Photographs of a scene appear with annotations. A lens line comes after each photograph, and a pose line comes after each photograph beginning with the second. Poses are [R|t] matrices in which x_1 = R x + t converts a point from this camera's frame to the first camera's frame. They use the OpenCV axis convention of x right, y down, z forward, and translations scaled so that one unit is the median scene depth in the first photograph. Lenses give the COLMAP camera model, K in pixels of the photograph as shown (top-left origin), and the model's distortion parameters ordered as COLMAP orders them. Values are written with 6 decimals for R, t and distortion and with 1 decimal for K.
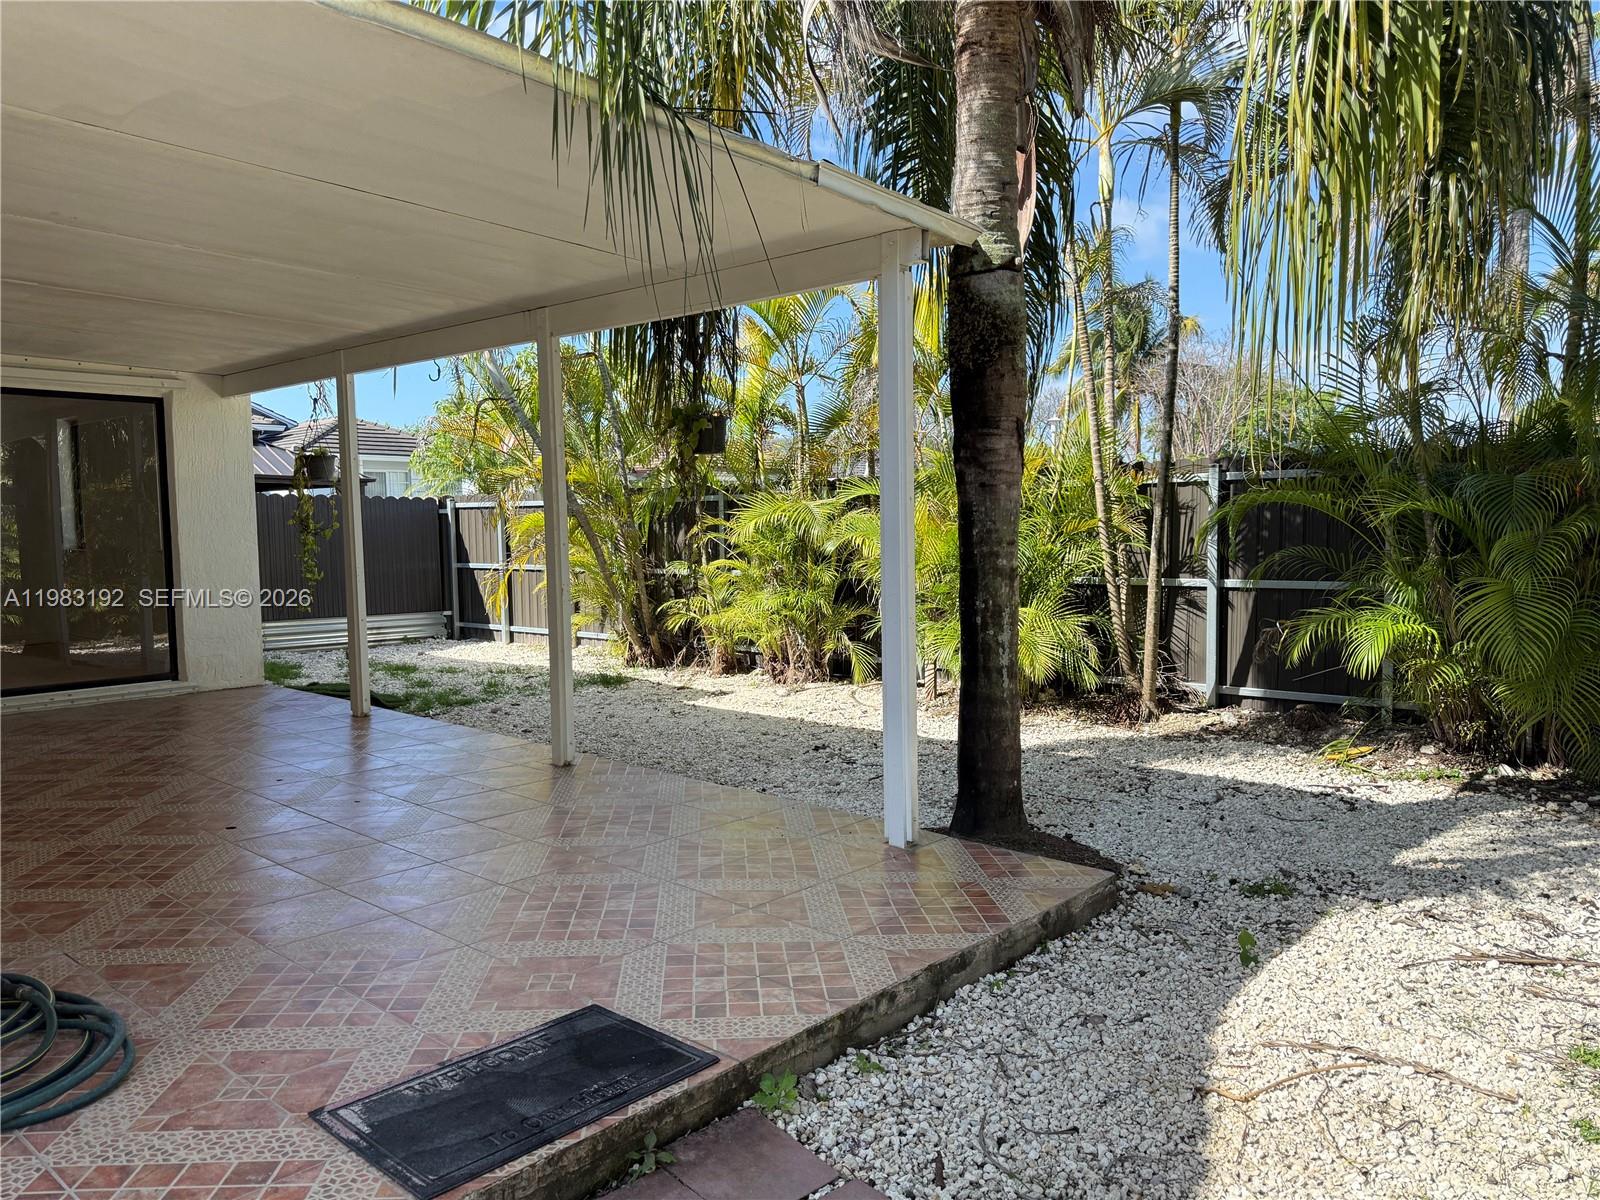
lens RADIAL K [[1120.2, 0, 804.4], [0, 1120.2, 607.3], [0, 0, 1]] dist [0.088606, -0.129981]
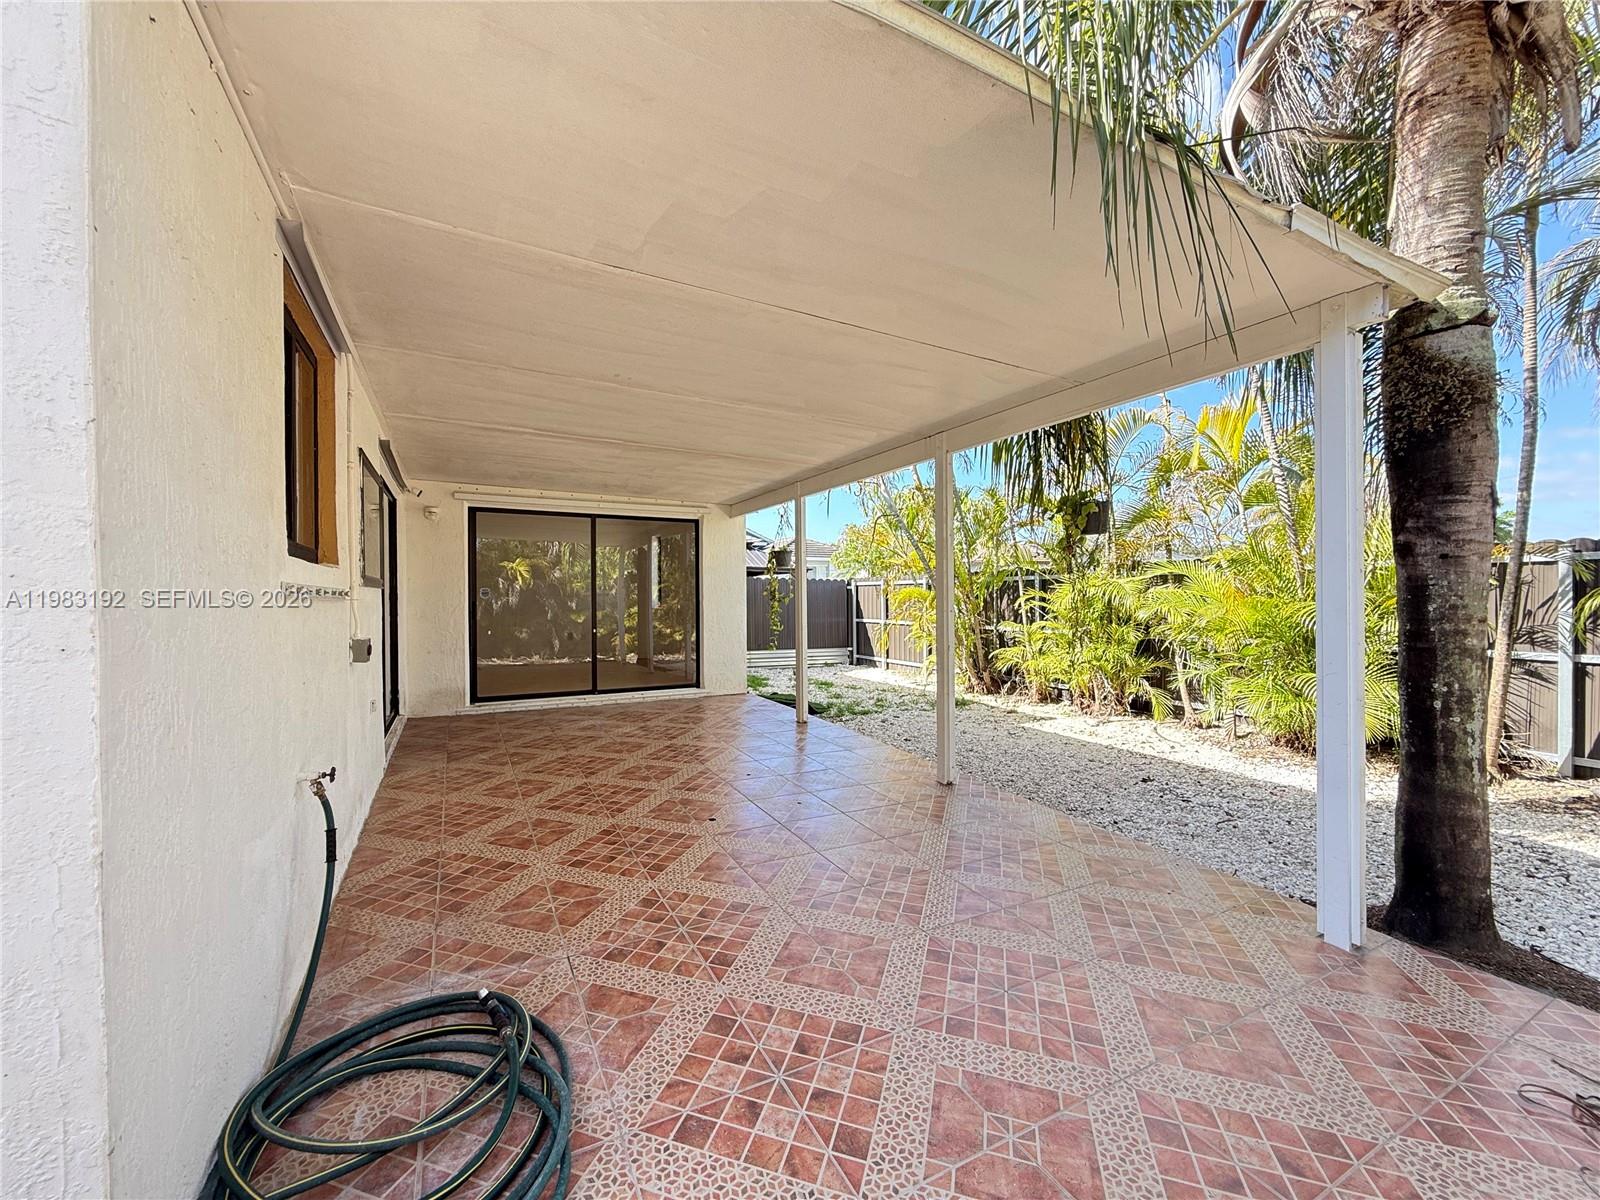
lens RADIAL K [[634.8, 0, 796.1], [0, 634.8, 601.7], [0, 0, 1]] dist [0.002090, -0.000045]
pose [[0.928115, 0.011642, -0.372113, -0.068634], [-0.035563, 0.997713, -0.057485, -0.011905], [0.370592, 0.066586, 0.926406, 0.162655]]
